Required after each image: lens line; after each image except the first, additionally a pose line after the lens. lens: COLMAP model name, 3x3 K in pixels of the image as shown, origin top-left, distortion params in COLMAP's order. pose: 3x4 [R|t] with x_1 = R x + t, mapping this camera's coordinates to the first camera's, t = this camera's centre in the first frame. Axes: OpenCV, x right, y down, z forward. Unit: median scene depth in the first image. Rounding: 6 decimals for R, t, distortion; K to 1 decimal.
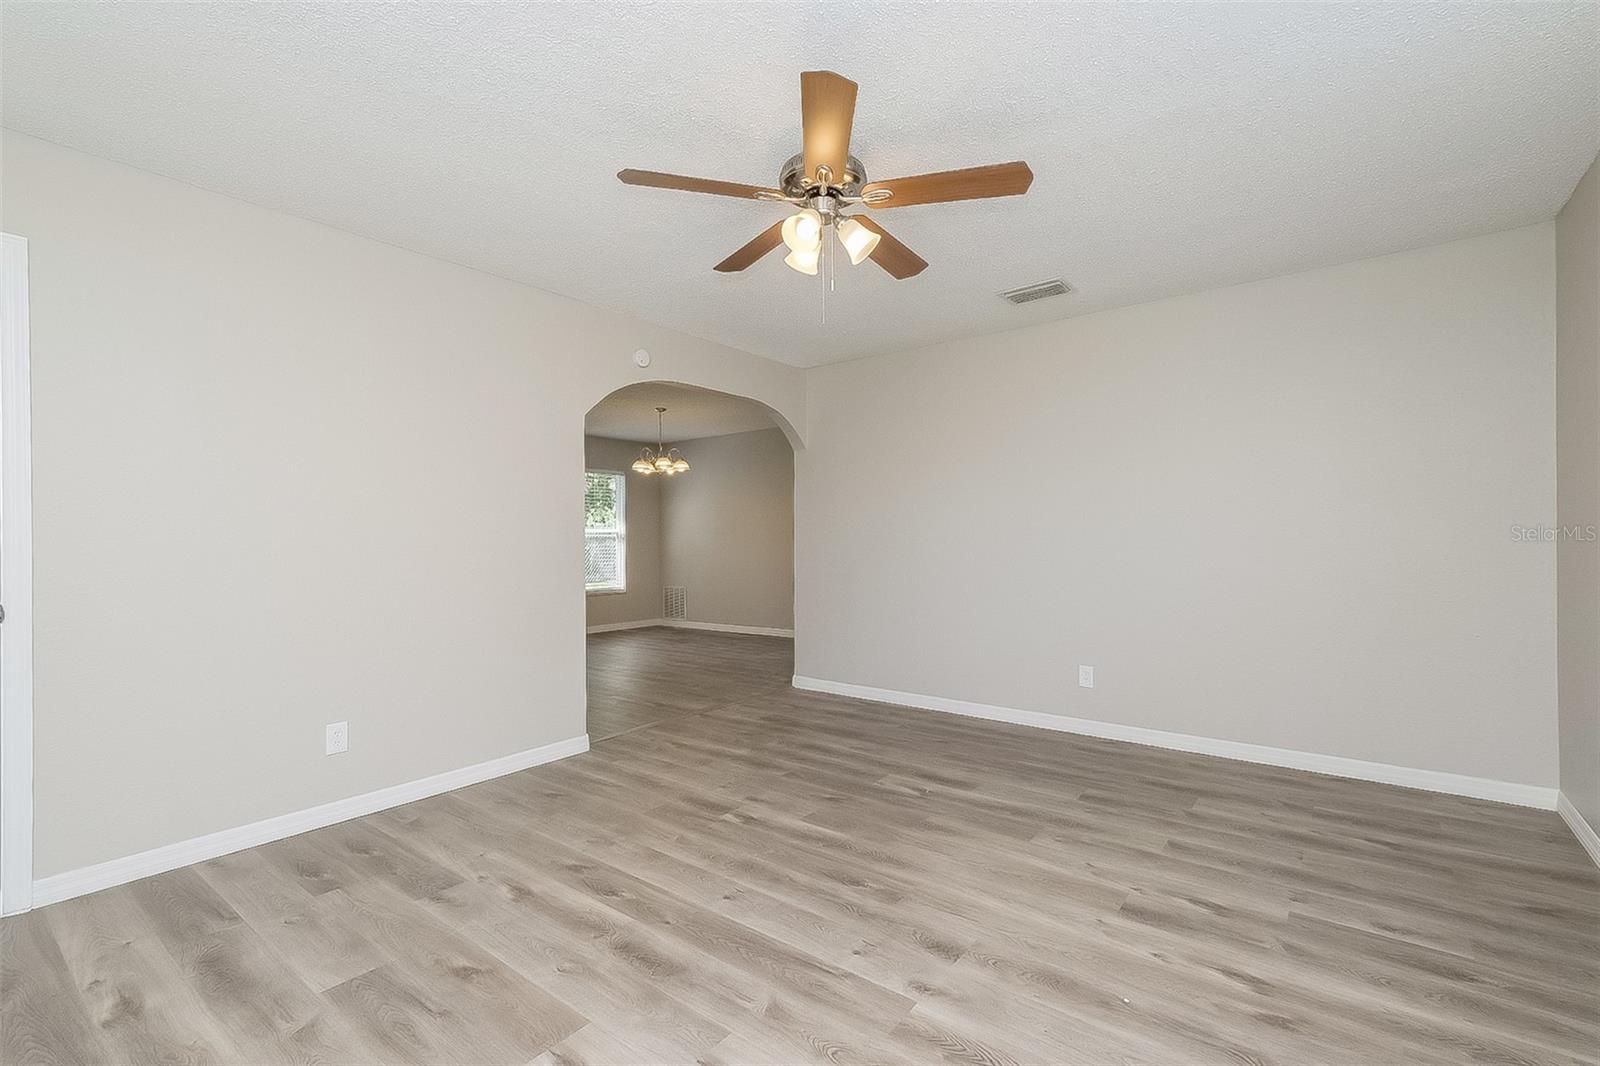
lens RADIAL K [[714.4, 0, 801.4], [0, 714.4, 536.6], [0, 0, 1]] dist [0.002817, -0.001156]
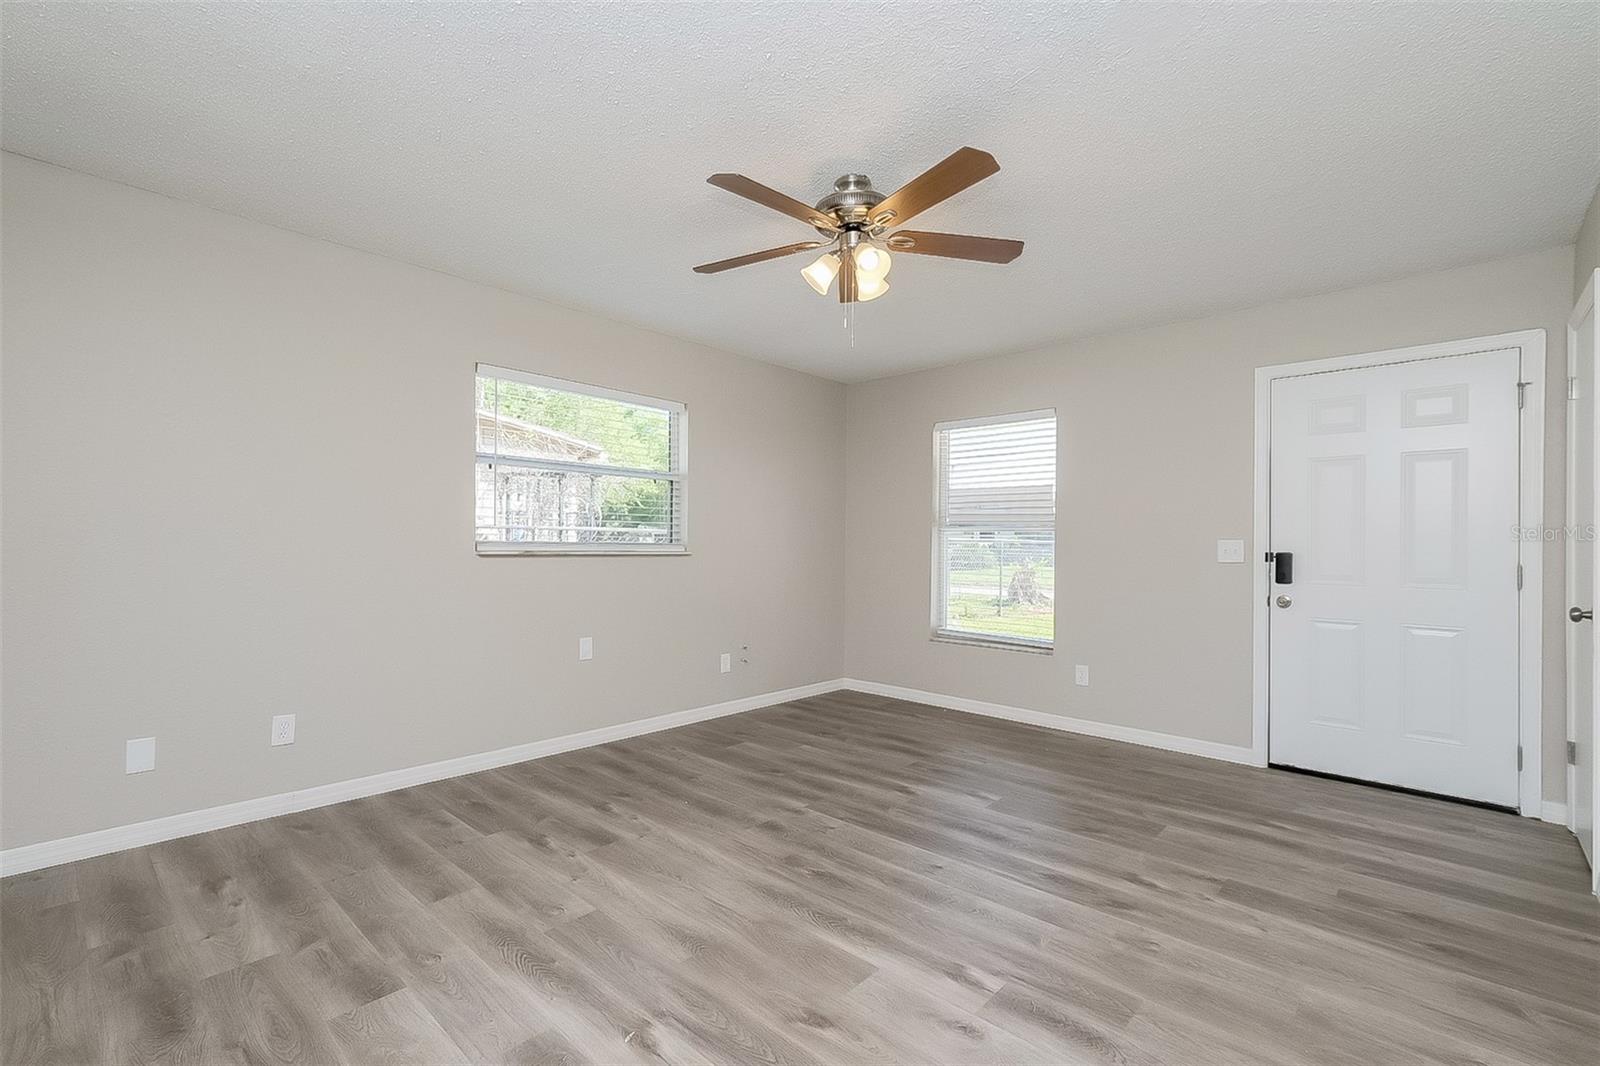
lens RADIAL K [[714.4, 0, 798.1], [0, 714.4, 542.1], [0, 0, 1]] dist [0.002817, -0.001156]
pose [[-0.996349, -0.002858, 0.085328, 0.019646], [-0.003976, 0.999908, -0.012933, 0.013149], [-0.085283, -0.013225, -0.996269, 2.047557]]
